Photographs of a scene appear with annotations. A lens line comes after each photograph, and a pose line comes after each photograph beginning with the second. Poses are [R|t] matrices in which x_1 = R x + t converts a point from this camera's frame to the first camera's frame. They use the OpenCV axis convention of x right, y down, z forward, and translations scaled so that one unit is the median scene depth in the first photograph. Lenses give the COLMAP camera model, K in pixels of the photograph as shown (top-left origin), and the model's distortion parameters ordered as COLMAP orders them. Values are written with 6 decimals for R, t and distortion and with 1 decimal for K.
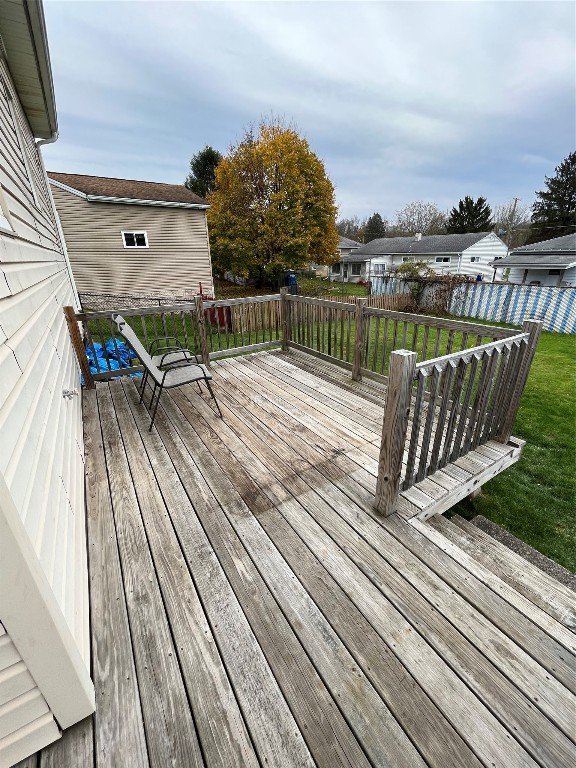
lens RADIAL K [[314.8, 0, 288.7], [0, 314.8, 384.5], [0, 0, 1]] dist [-0.002122, -0.000429]
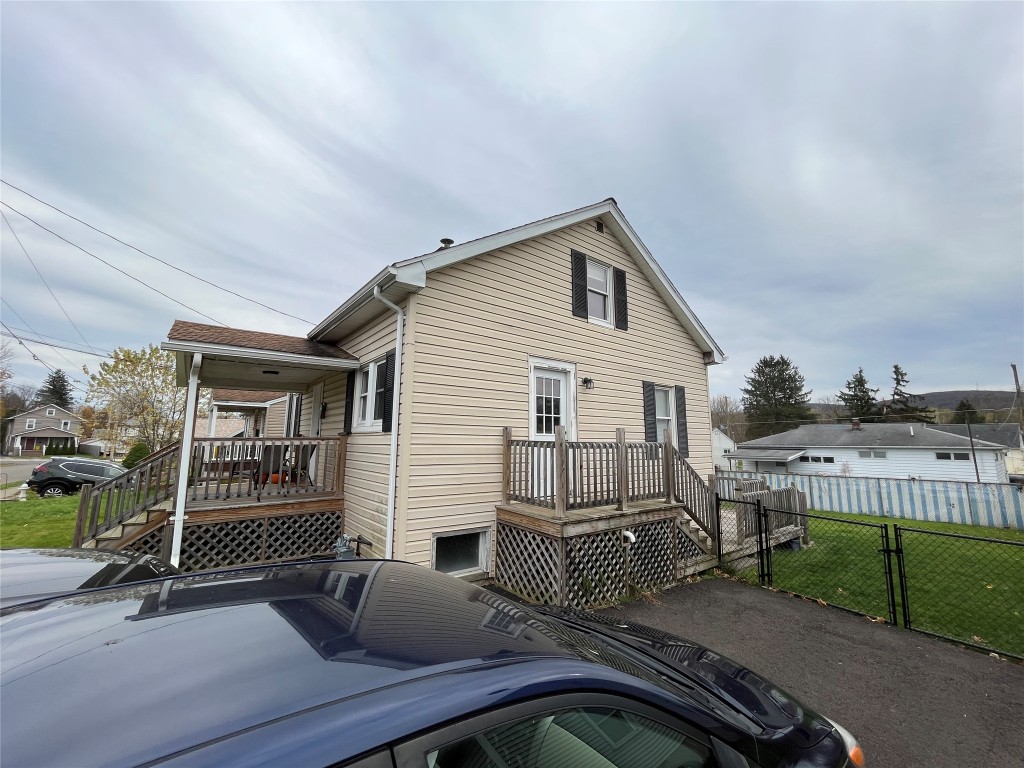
lens RADIAL K [[419.8, 0, 513.1], [0, 419.8, 382.3], [0, 0, 1]] dist [-0.002122, -0.000429]
pose [[0.994649, 0.033505, 0.097731, -0.087184], [0.020252, 0.864371, -0.502447, 0.041725], [-0.101310, 0.501738, 0.859067, -0.113924]]
